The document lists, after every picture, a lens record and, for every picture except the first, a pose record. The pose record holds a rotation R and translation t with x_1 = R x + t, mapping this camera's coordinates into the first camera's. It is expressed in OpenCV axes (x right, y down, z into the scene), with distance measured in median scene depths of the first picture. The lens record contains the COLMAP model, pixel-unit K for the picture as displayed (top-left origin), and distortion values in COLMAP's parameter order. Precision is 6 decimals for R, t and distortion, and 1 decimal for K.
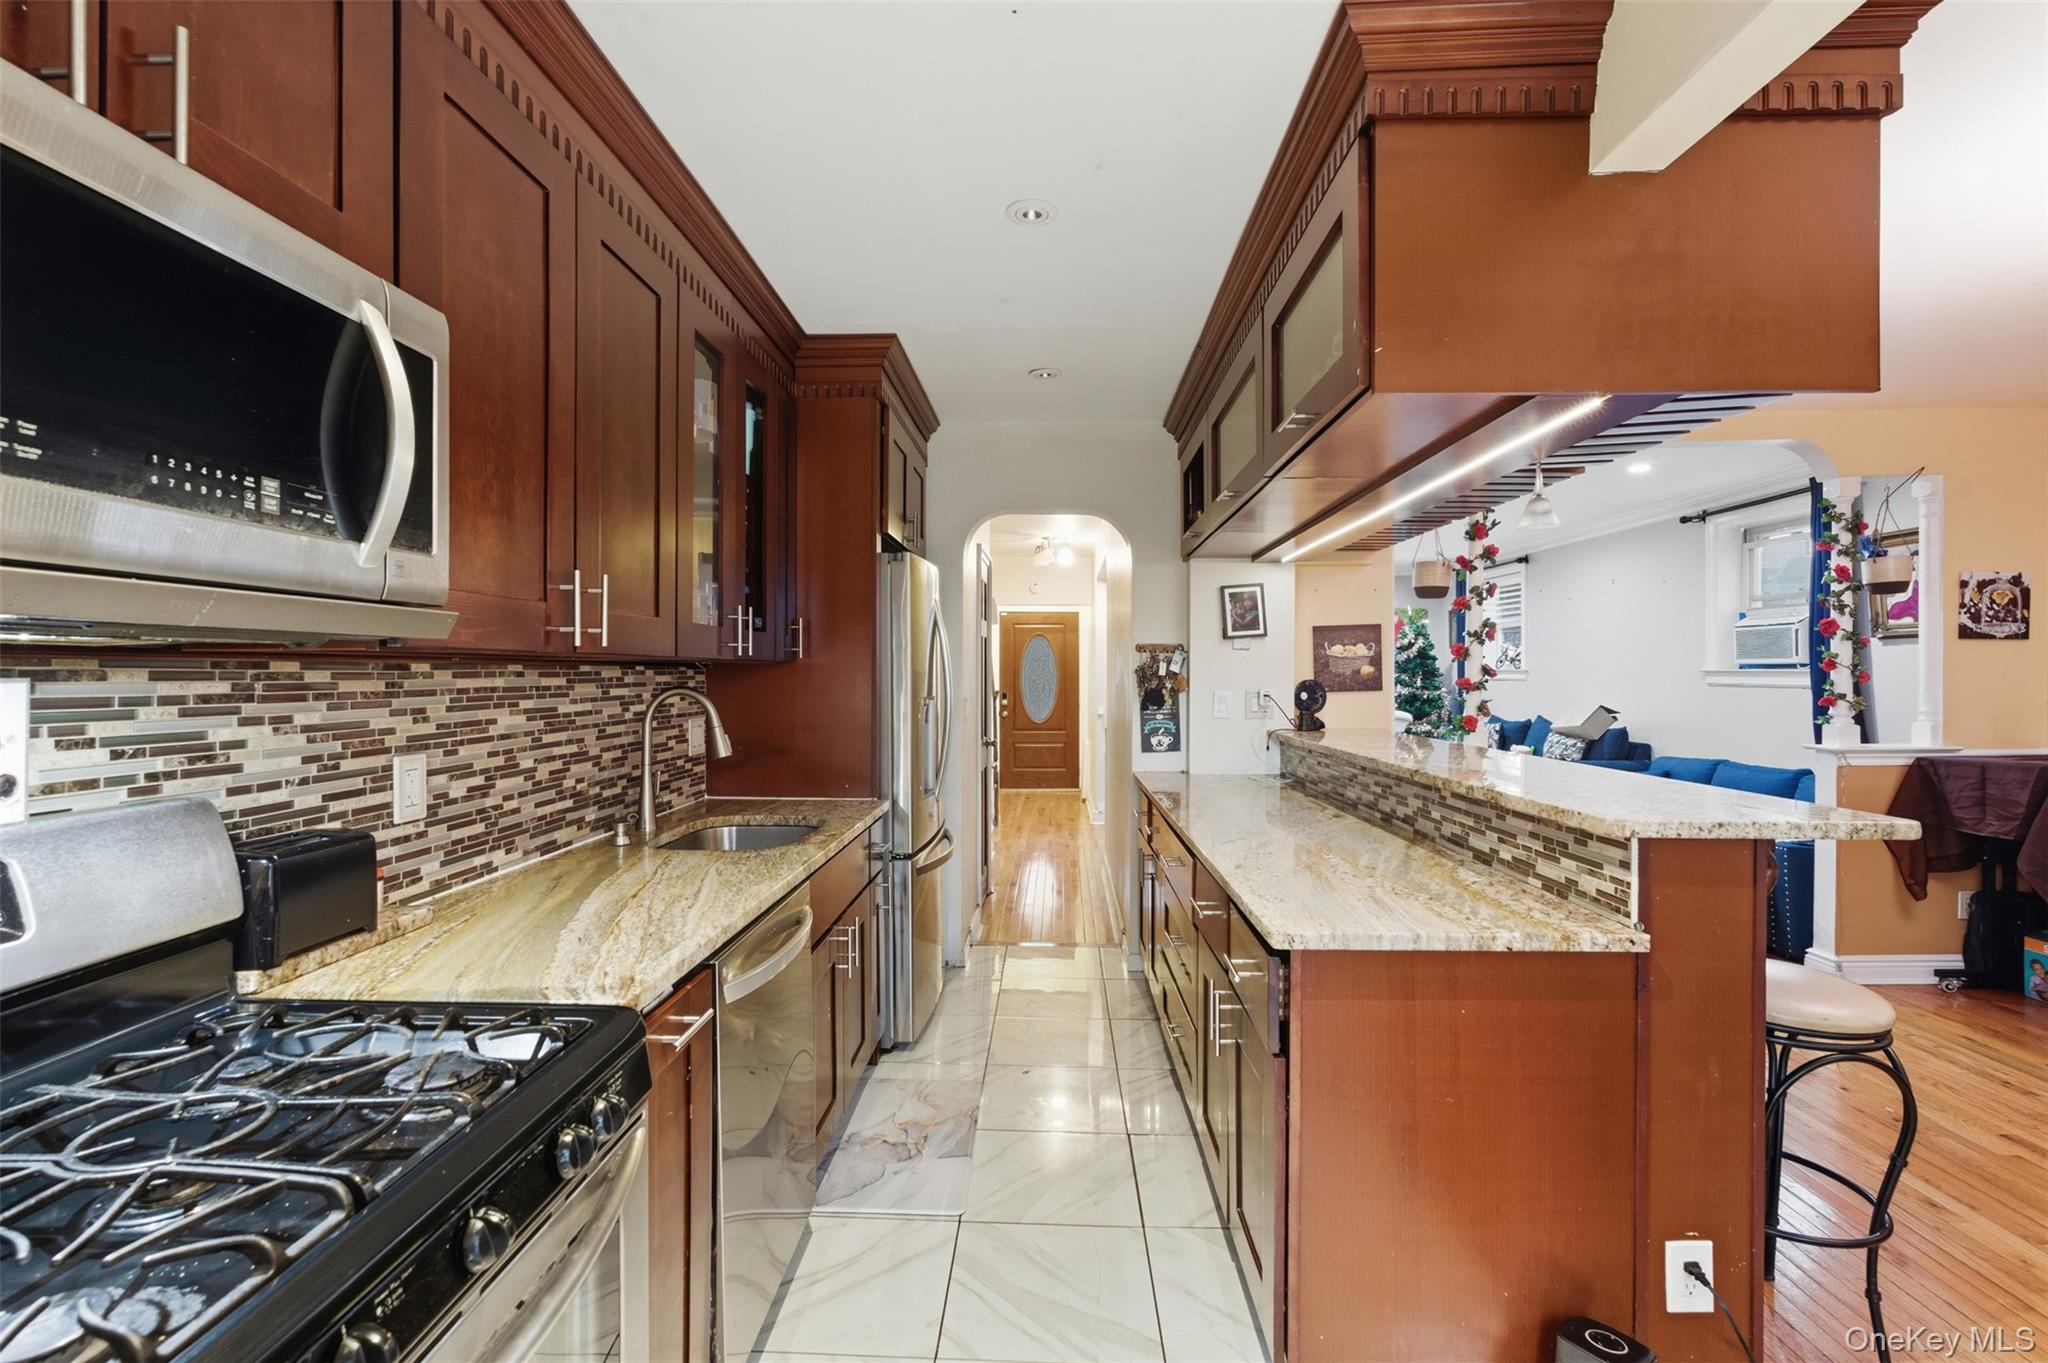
lens RADIAL K [[898.3, 0, 1016.2], [0, 898.3, 680.7], [0, 0, 1]] dist [-0.009530, 0.001713]
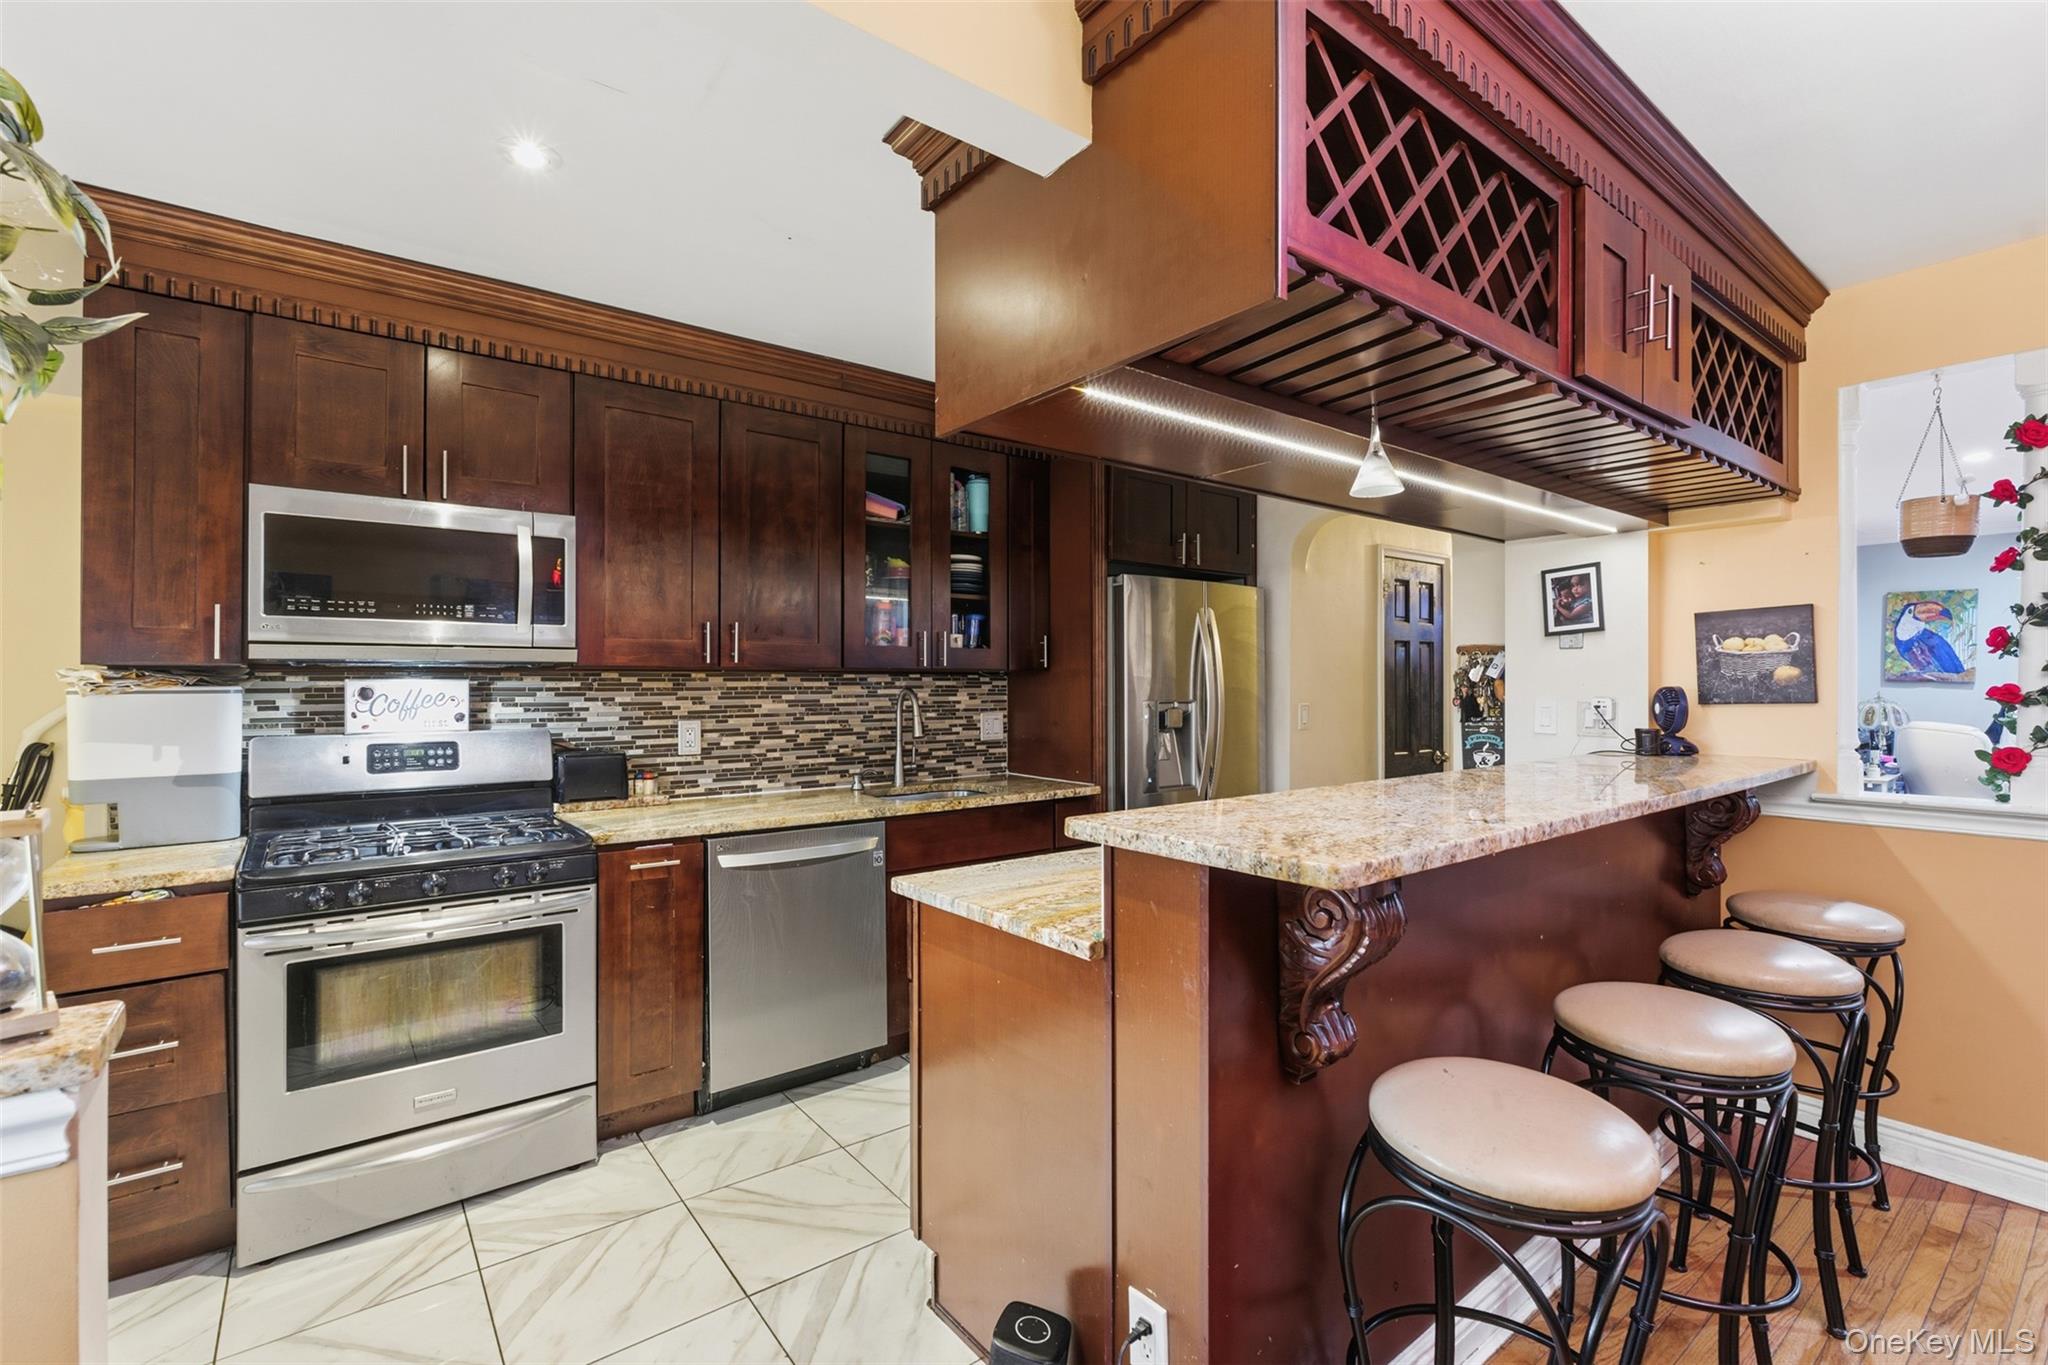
lens RADIAL K [[898.3, 0, 1026.4], [0, 898.3, 682.0], [0, 0, 1]] dist [-0.009530, 0.001713]
pose [[0.649165, -0.002056, -0.760645, 1.133015], [-0.006270, 0.999948, -0.008054, 0.009065], [0.760622, 0.009997, 0.649119, 0.257133]]
